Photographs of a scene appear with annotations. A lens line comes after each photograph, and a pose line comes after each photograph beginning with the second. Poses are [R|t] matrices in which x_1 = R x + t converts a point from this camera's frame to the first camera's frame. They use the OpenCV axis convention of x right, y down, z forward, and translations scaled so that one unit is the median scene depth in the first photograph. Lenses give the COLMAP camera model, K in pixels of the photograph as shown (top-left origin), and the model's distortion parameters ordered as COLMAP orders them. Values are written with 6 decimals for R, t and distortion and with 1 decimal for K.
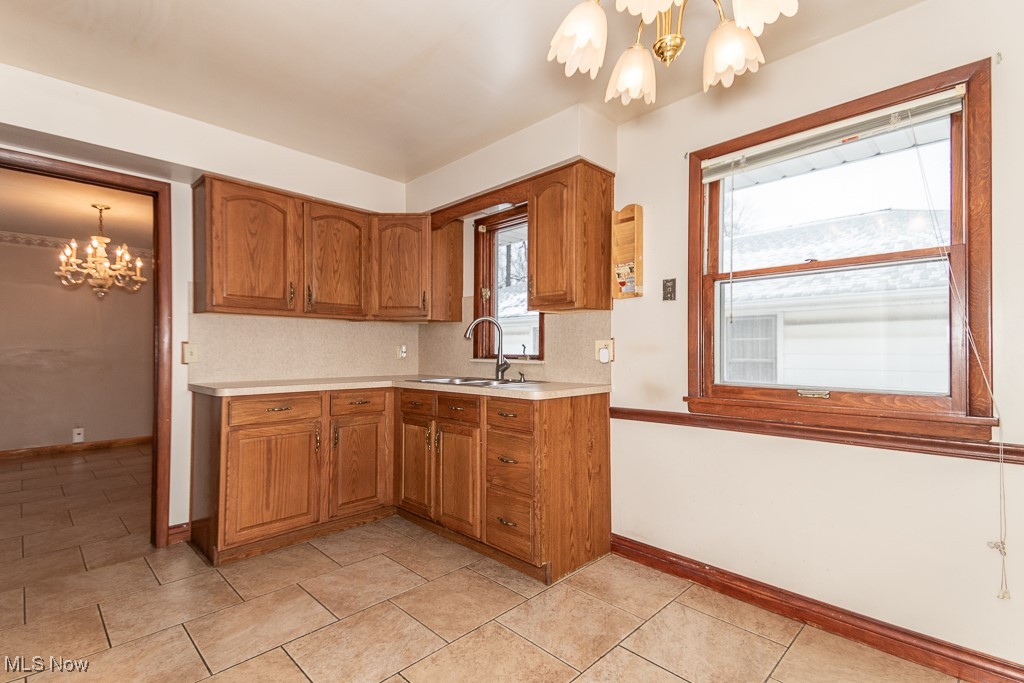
lens RADIAL K [[482.8, 0, 523.4], [0, 482.8, 342.6], [0, 0, 1]] dist [0.042268, -0.000497]
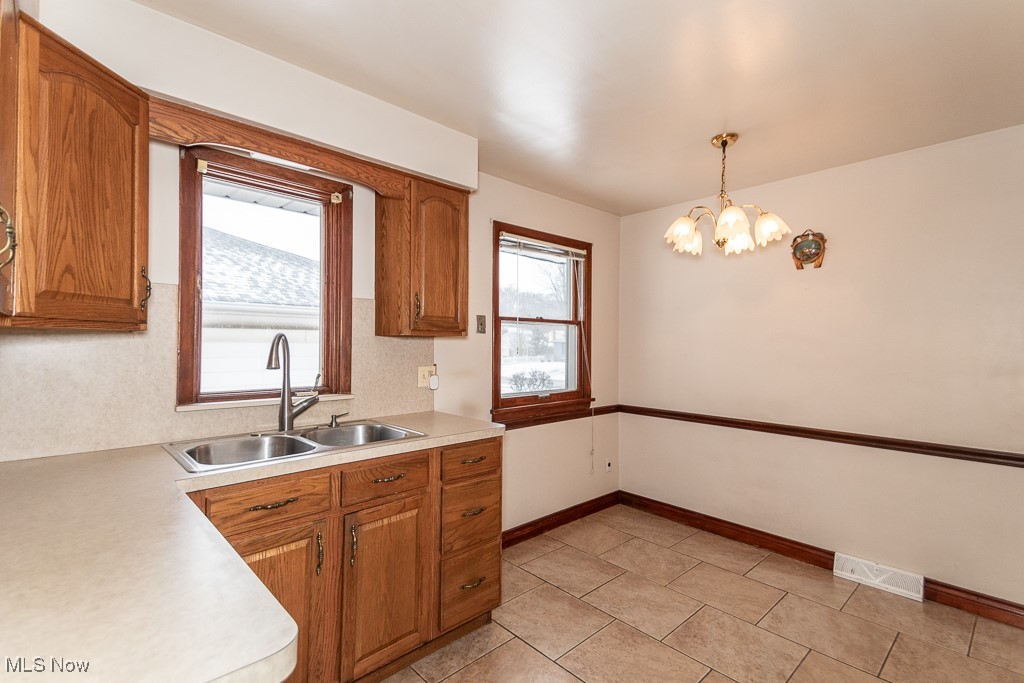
lens RADIAL K [[471.9, 0, 500.3], [0, 471.9, 334.0], [0, 0, 1]] dist [0.083077, -0.031829]
pose [[0.033975, 0.017579, 0.999268, -1.100981], [-0.032966, 0.999321, -0.016459, -0.083405], [-0.998879, -0.032383, 0.034532, 1.130692]]
